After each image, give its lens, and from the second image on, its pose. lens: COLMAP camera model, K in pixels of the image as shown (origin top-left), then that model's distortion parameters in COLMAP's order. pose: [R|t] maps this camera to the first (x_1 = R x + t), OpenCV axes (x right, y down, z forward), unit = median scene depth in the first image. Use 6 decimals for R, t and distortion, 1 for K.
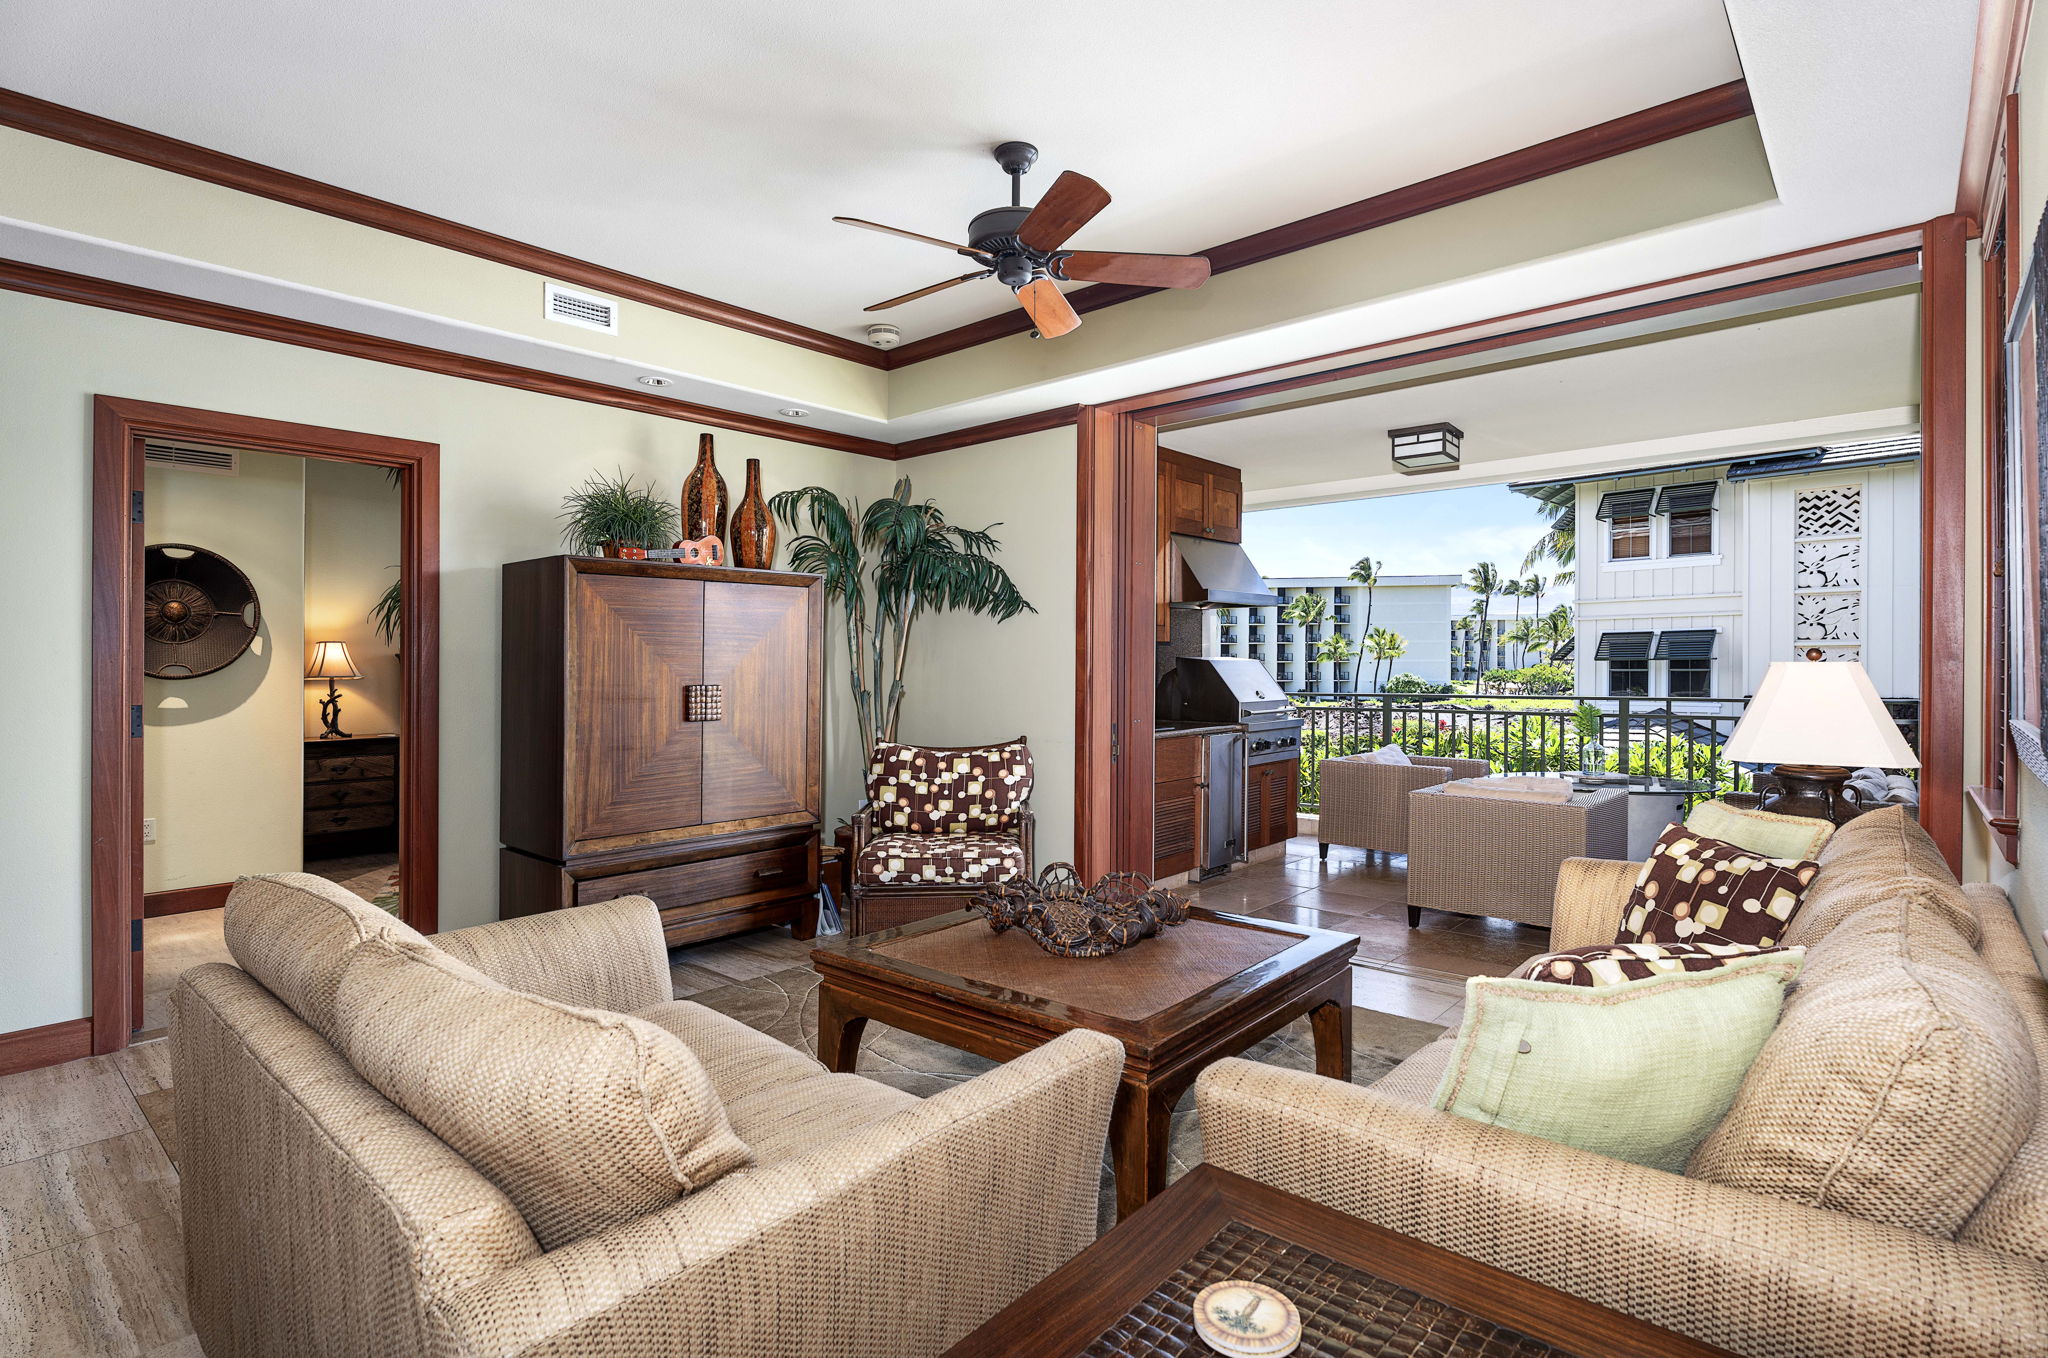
lens RADIAL K [[1010.9, 0, 1053.2], [0, 1010.9, 701.5], [0, 0, 1]] dist [-0.003201, 0.003417]
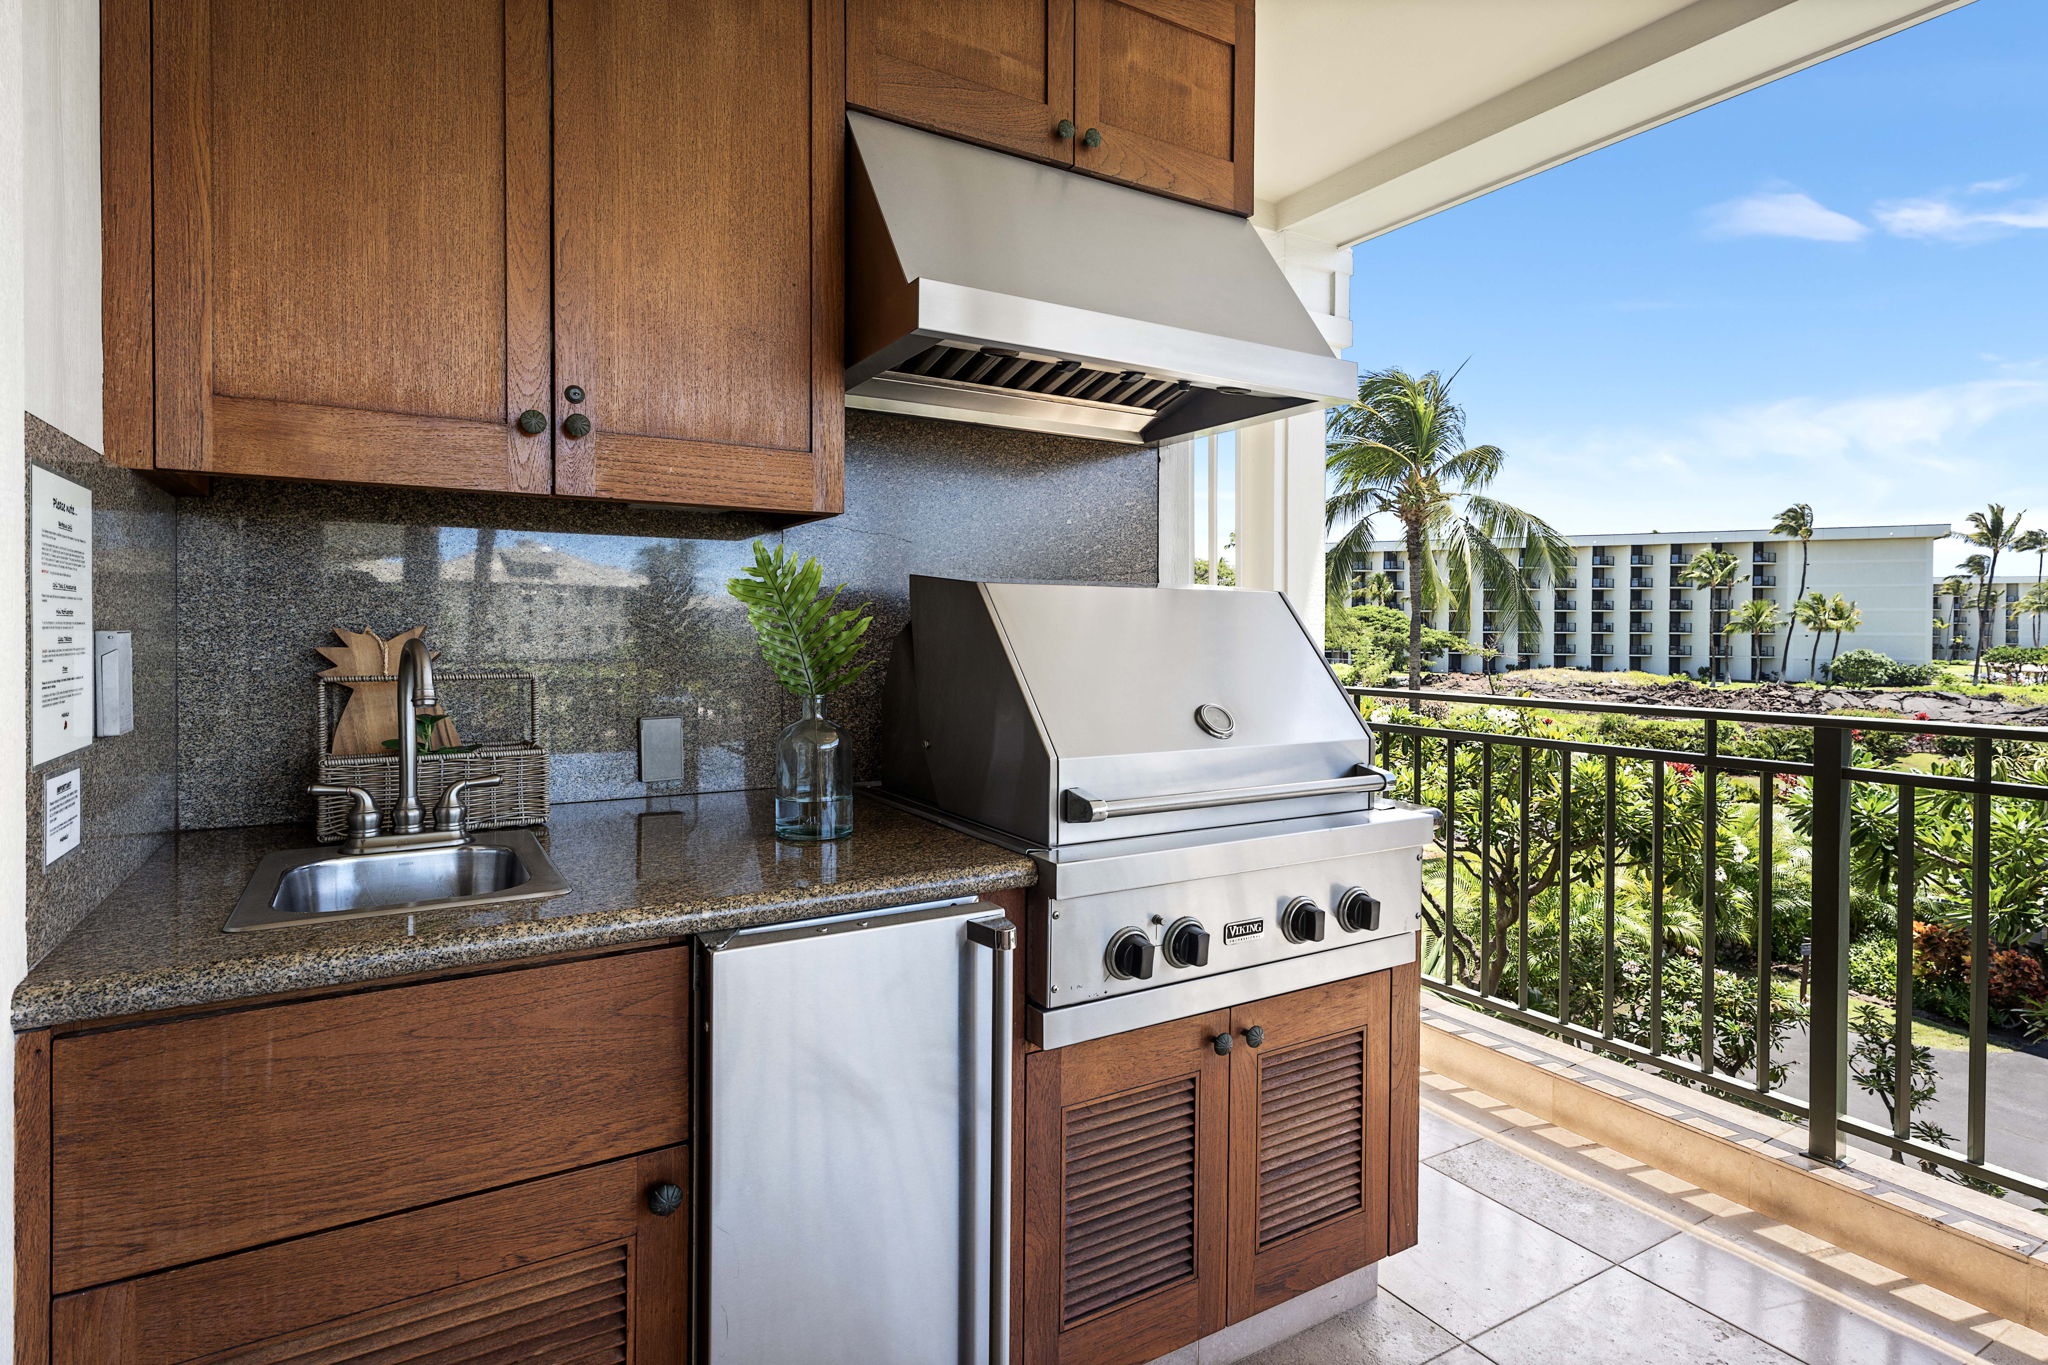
lens RADIAL K [[1032.5, 0, 1004.4], [0, 1032.5, 639.2], [0, 0, 1]] dist [0.004192, -0.000030]
pose [[0.936448, 0.015558, -0.350462, 0.068836], [-0.025271, 0.999412, -0.023156, -0.007051], [0.349895, 0.030541, 0.936291, 0.133917]]
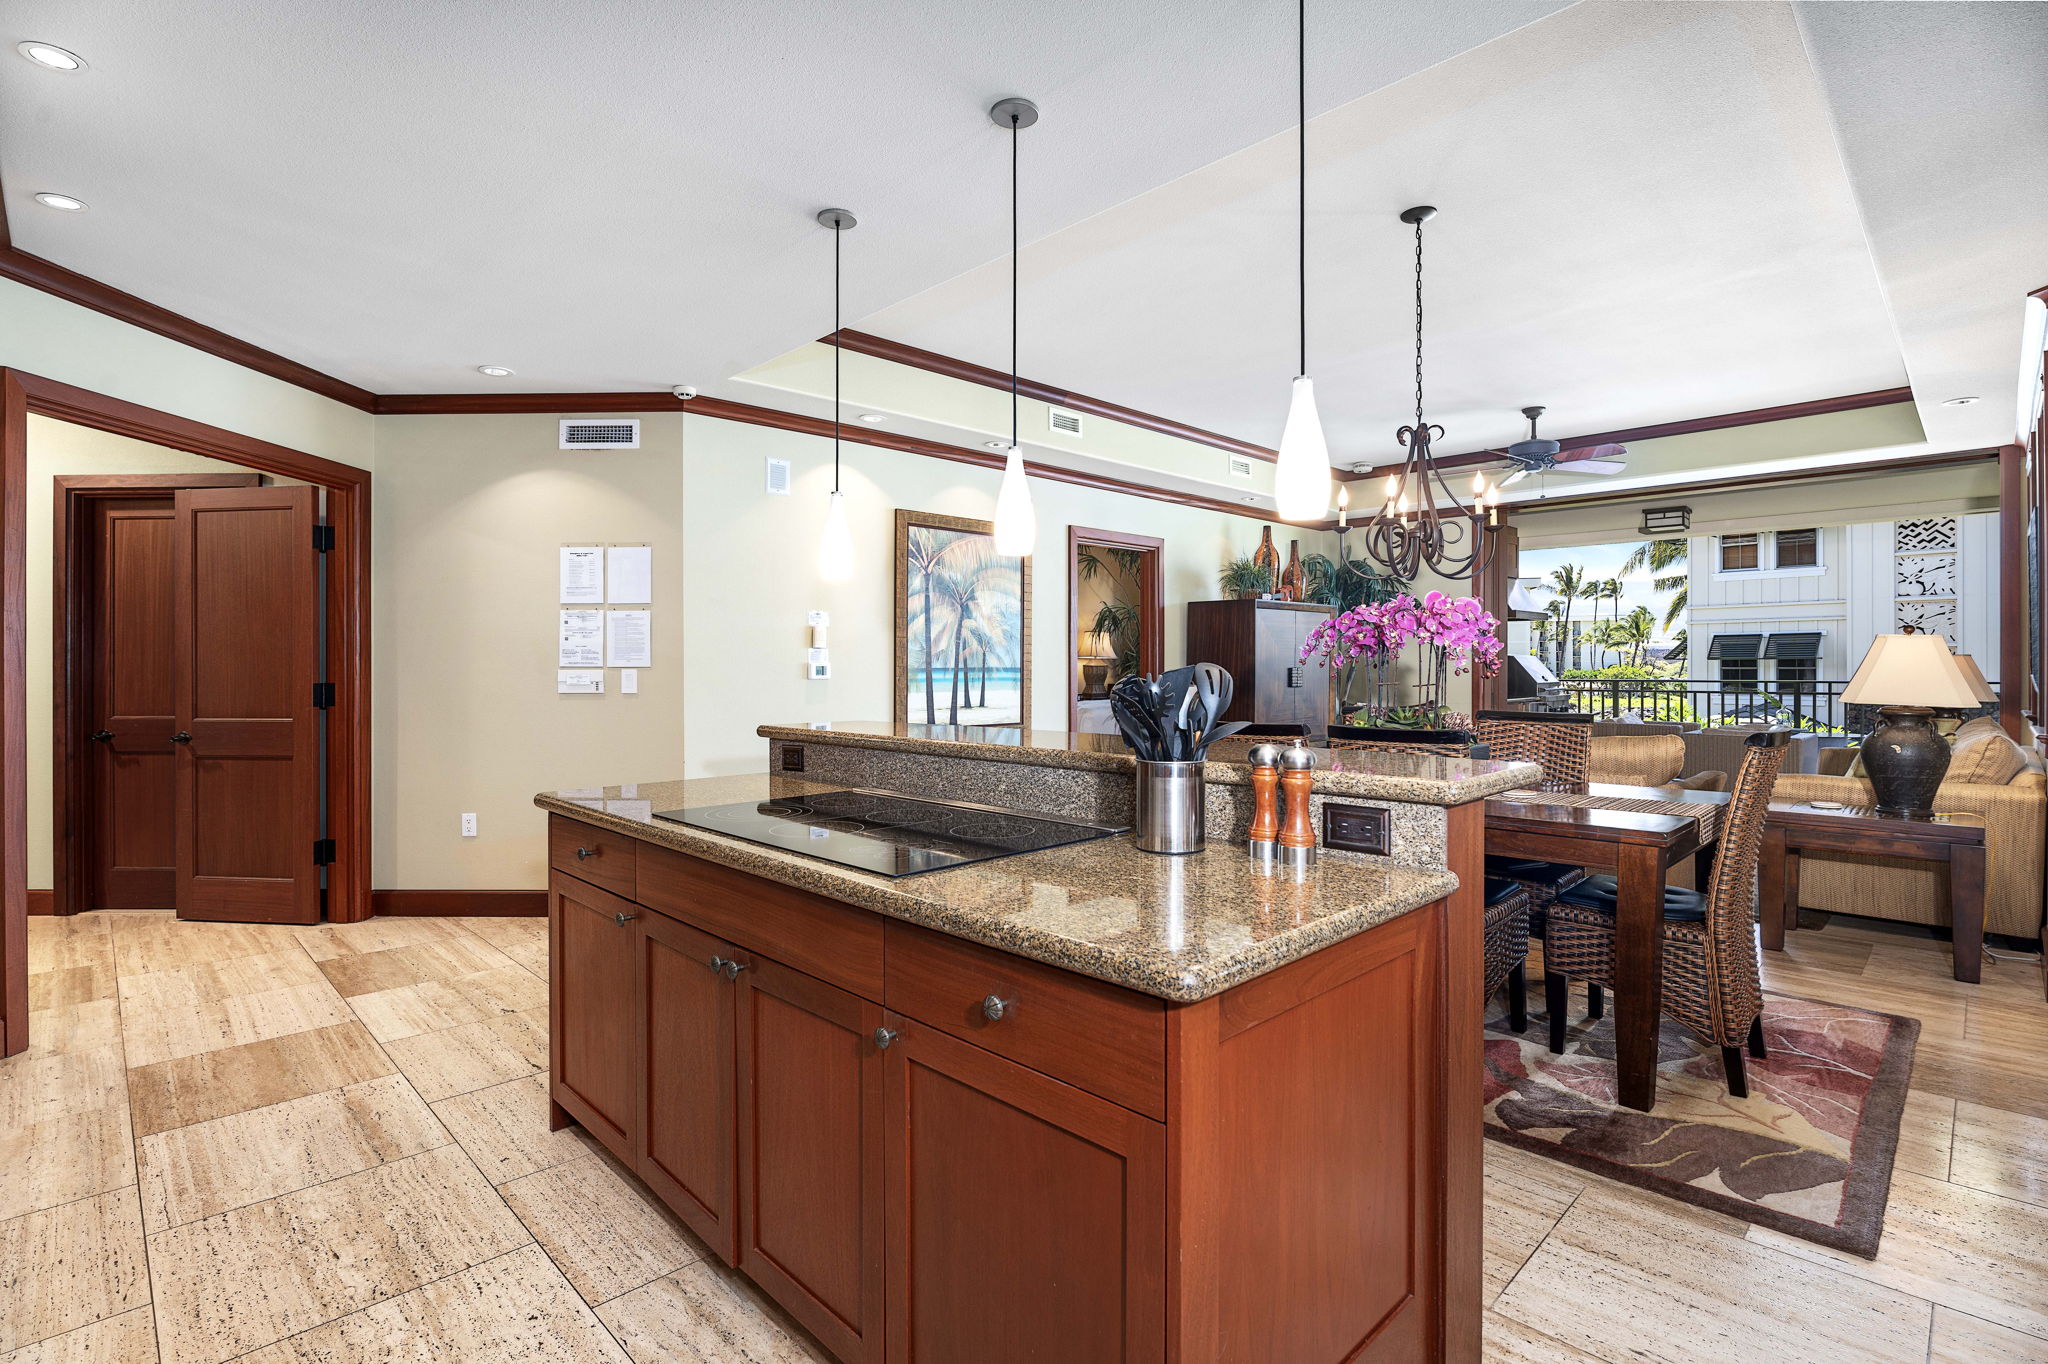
lens RADIAL K [[957.0, 0, 1086.3], [0, 957.0, 673.1], [0, 0, 1]] dist [0.005668, -0.000247]
pose [[0.998162, 0.004994, -0.060397, -0.097643], [-0.006517, 0.999665, -0.025046, 0.006245], [0.060252, 0.025394, 0.997860, -0.117658]]
